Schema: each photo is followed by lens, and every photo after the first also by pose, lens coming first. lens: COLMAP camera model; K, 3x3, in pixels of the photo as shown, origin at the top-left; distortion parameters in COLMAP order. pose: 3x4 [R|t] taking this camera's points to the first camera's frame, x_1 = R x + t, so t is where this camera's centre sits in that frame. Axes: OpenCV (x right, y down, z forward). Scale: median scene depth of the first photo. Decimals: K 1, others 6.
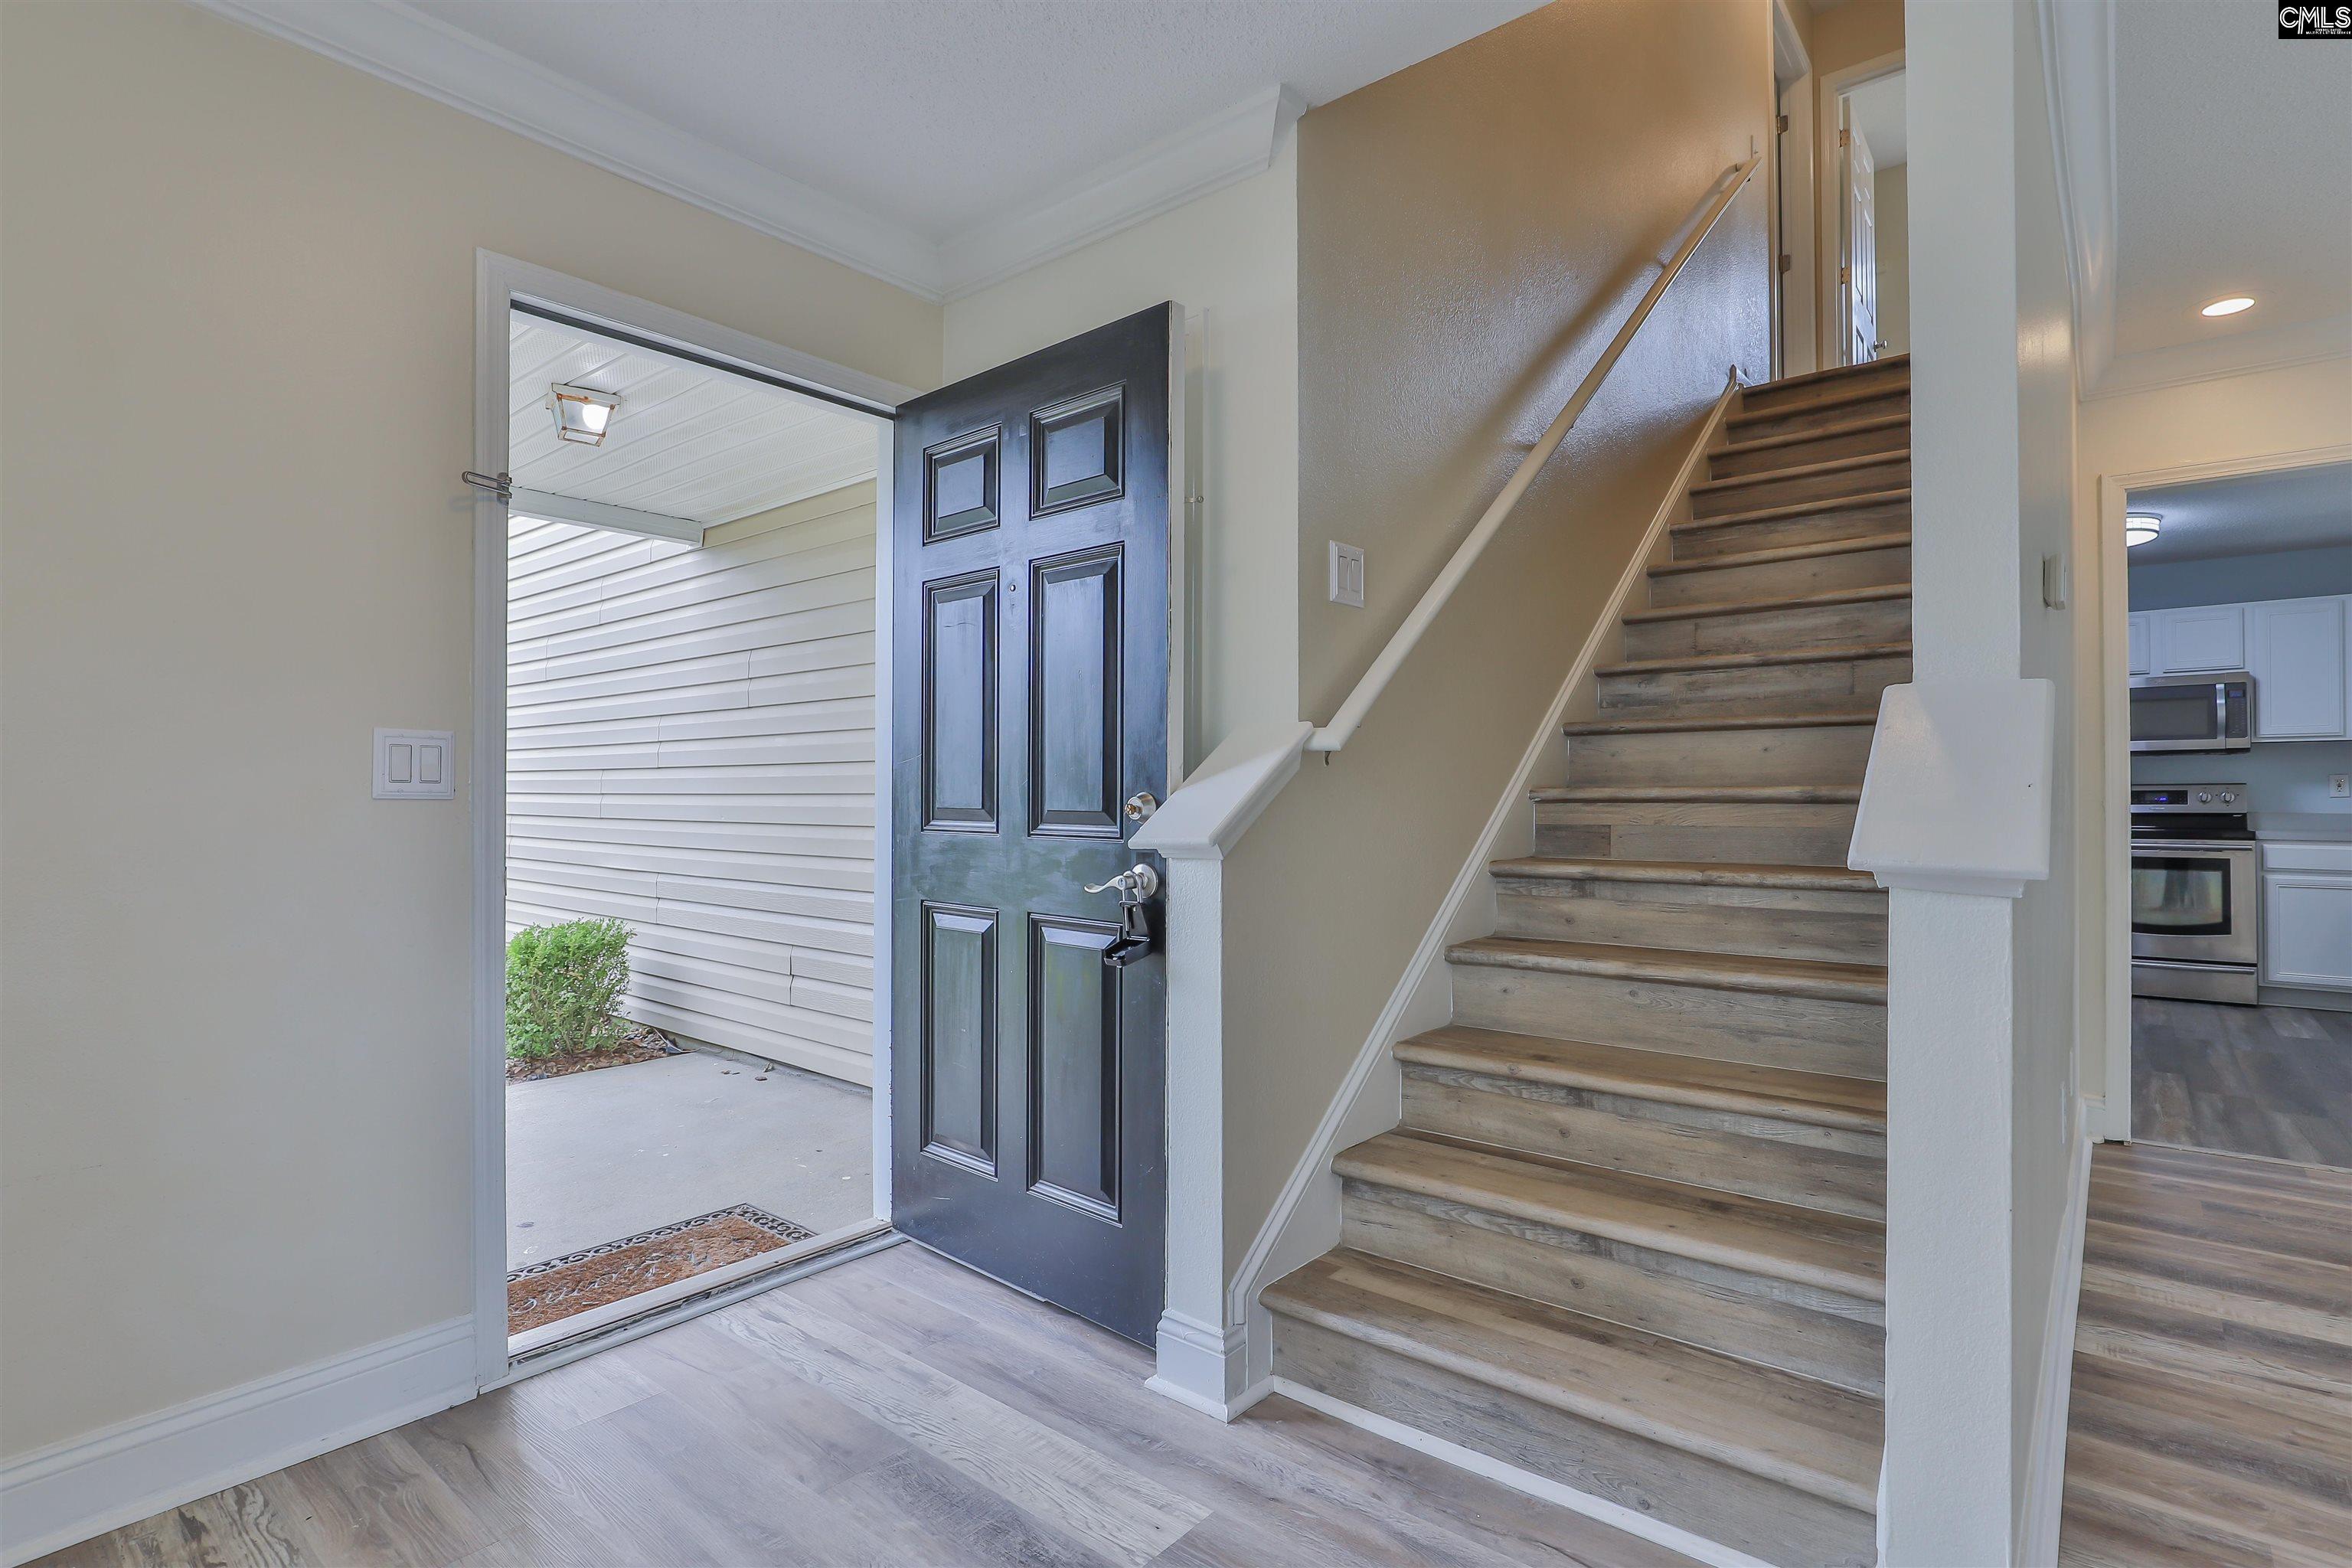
lens RADIAL K [[1137.1, 0, 1170.8], [0, 1137.1, 797.7], [0, 0, 1]] dist [0.000971, 0.000545]
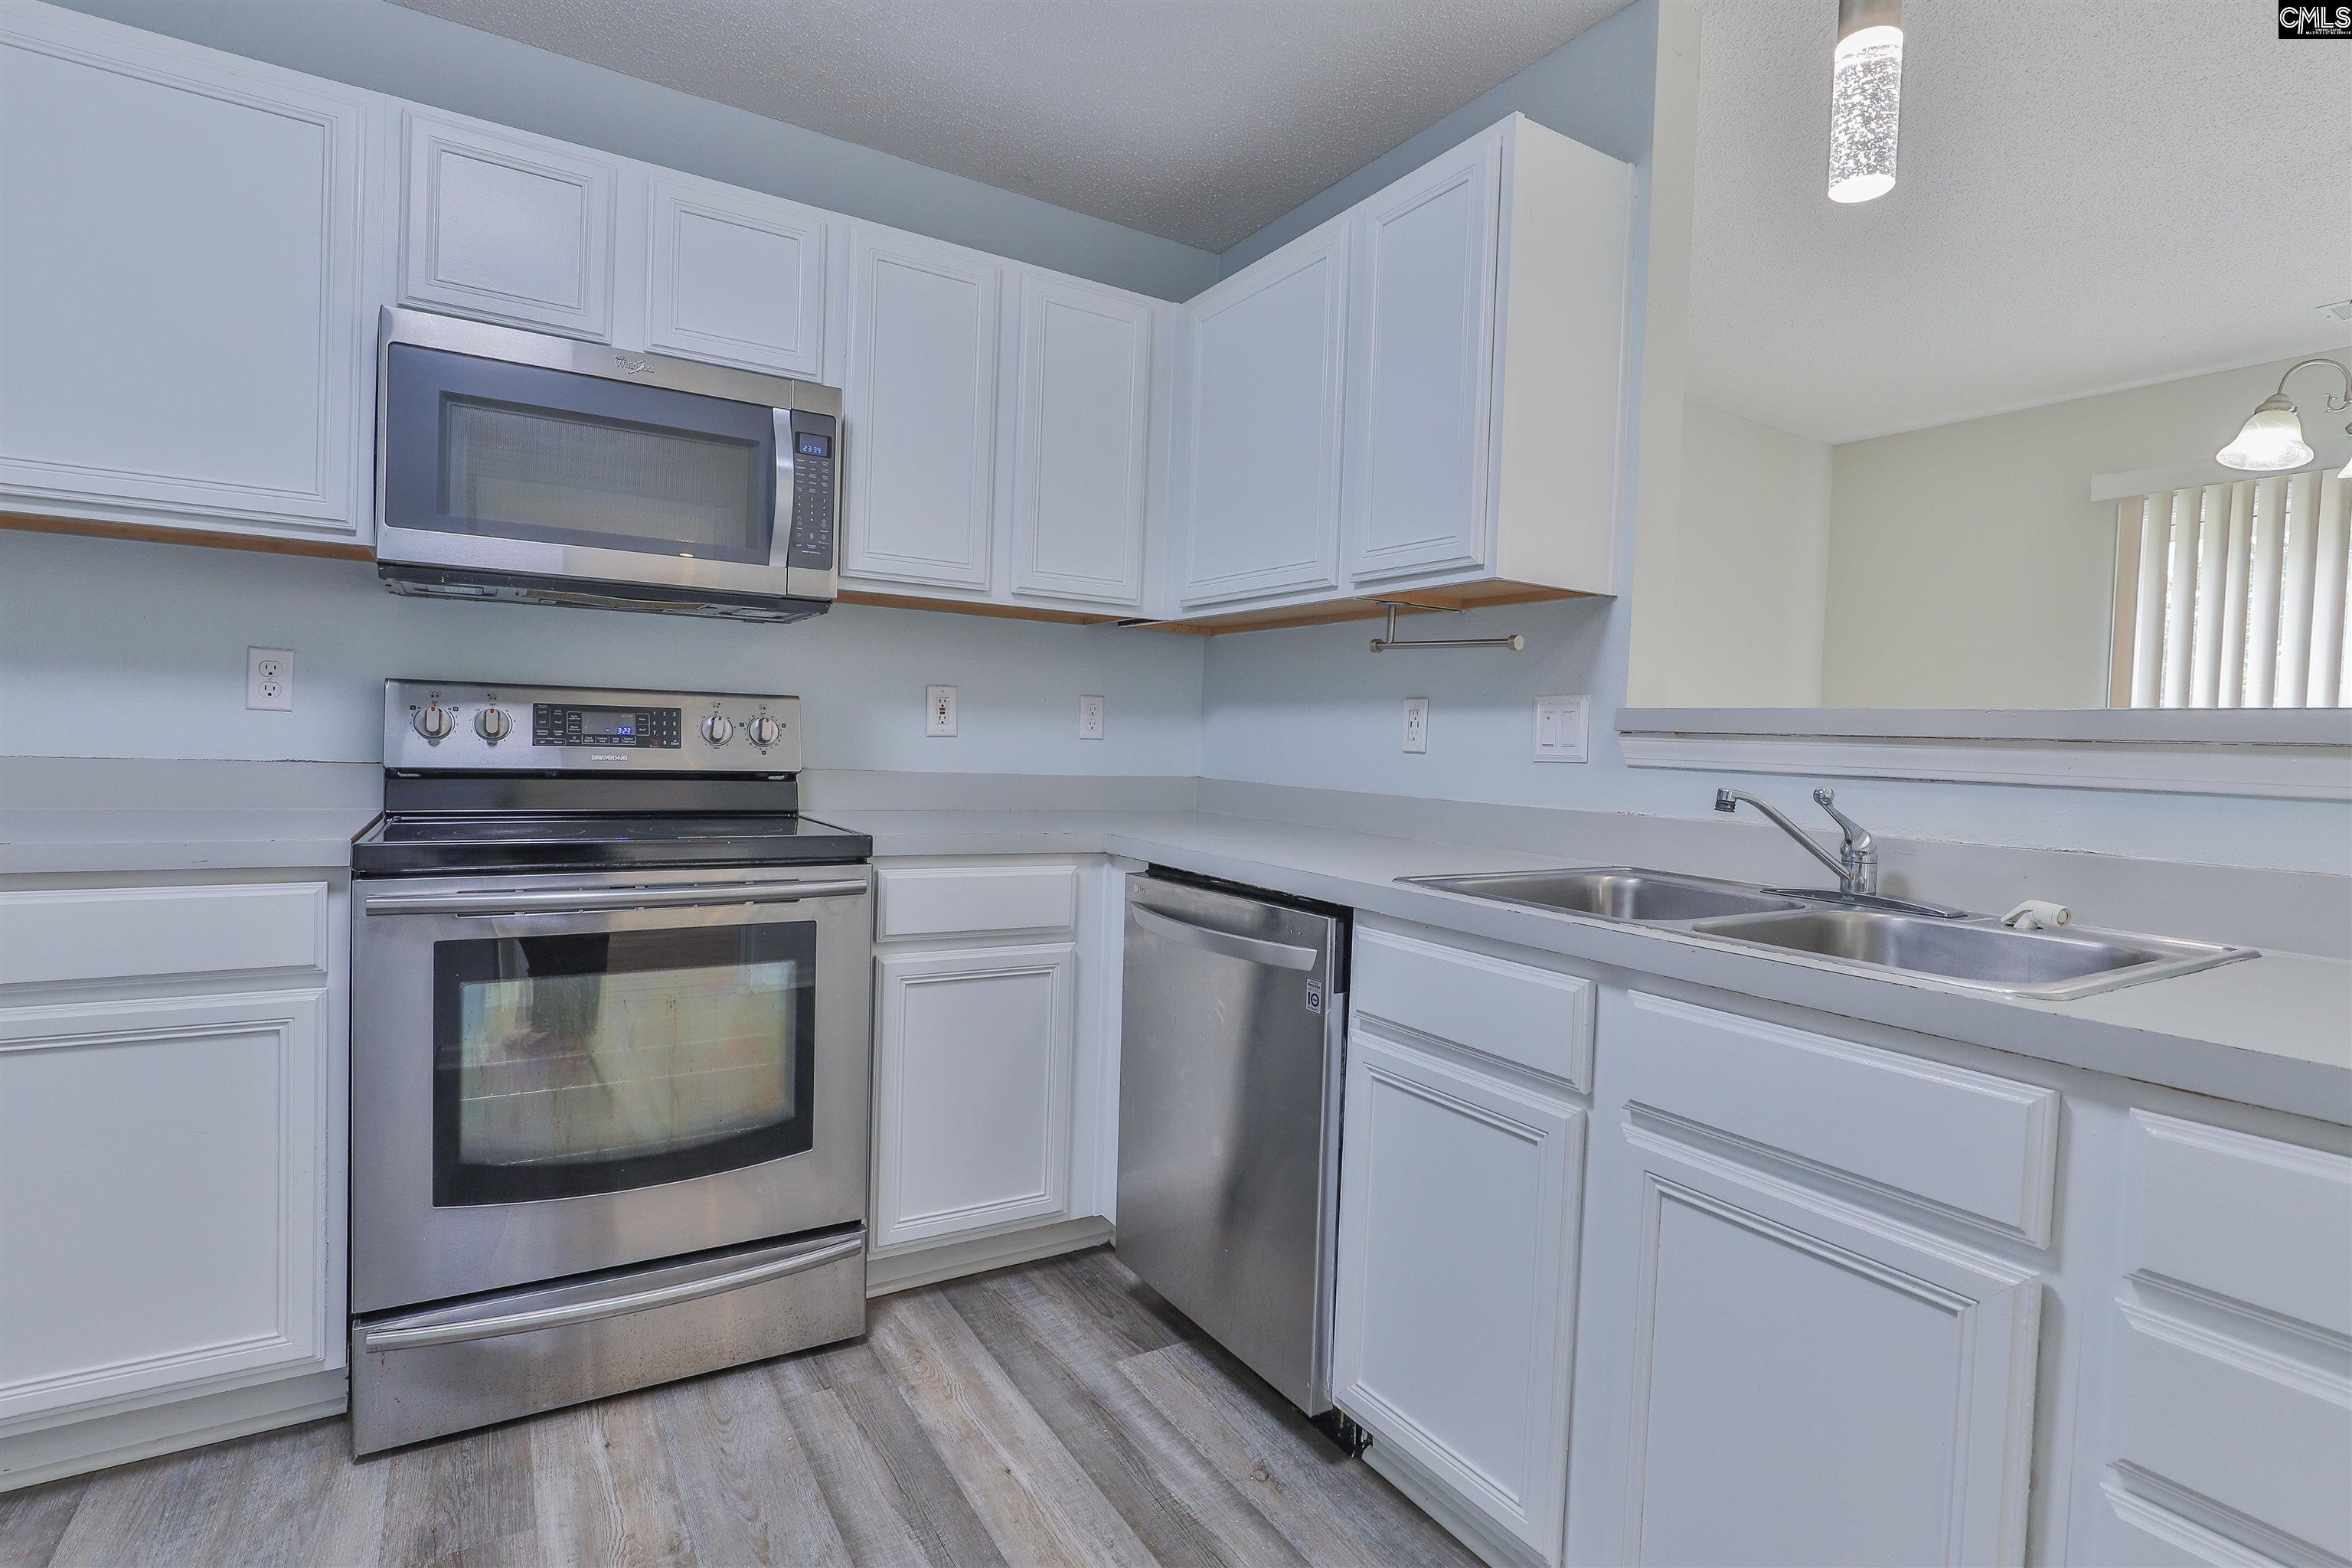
lens RADIAL K [[1118.5, 0, 1178.3], [0, 1118.5, 759.8], [0, 0, 1]] dist [-0.019312, -0.000189]
pose [[0.303431, -0.013560, 0.952757, 0.727954], [-0.039452, 0.998862, 0.026781, -0.007434], [-0.952036, -0.045715, 0.302551, 0.895713]]
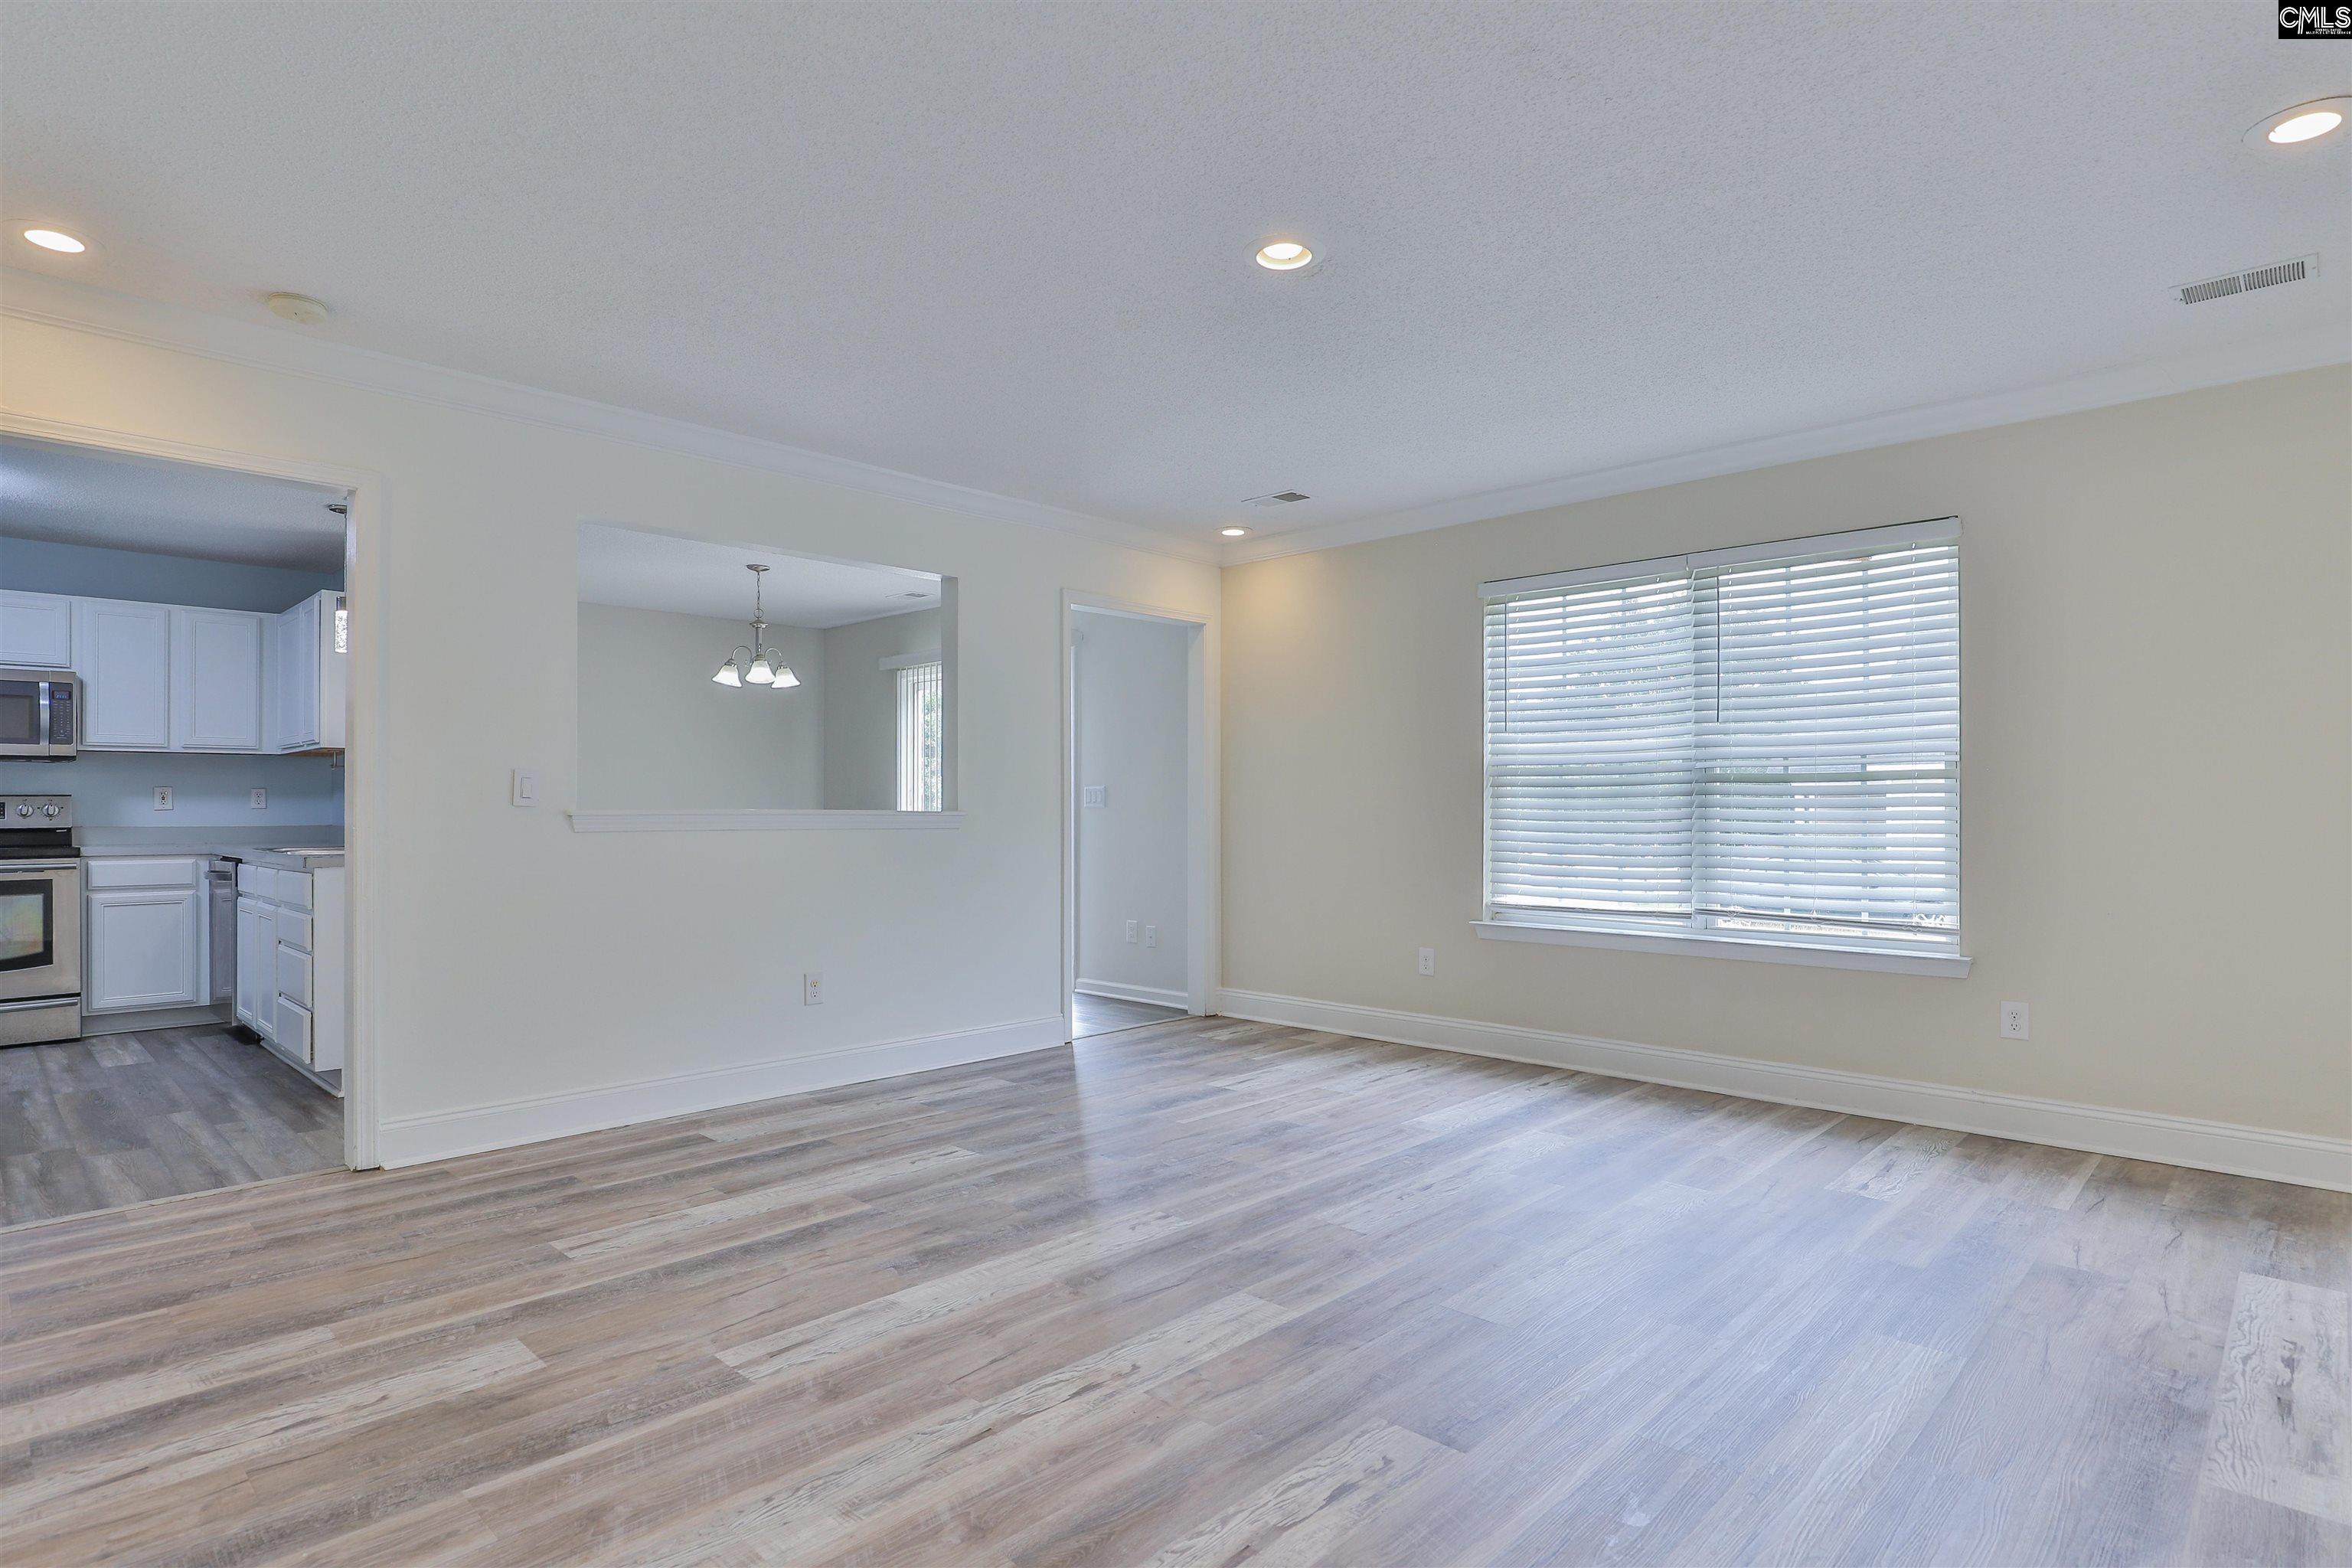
lens RADIAL K [[1205.2, 0, 1176.0], [0, 1205.2, 784.0], [0, 0, 1]] dist [-0.012465, 0.002187]
pose [[0.070783, 0.017608, 0.997336, 0.065327], [0.004796, 0.999827, -0.017992, 0.000082], [-0.997480, 0.006057, 0.070687, 0.061810]]
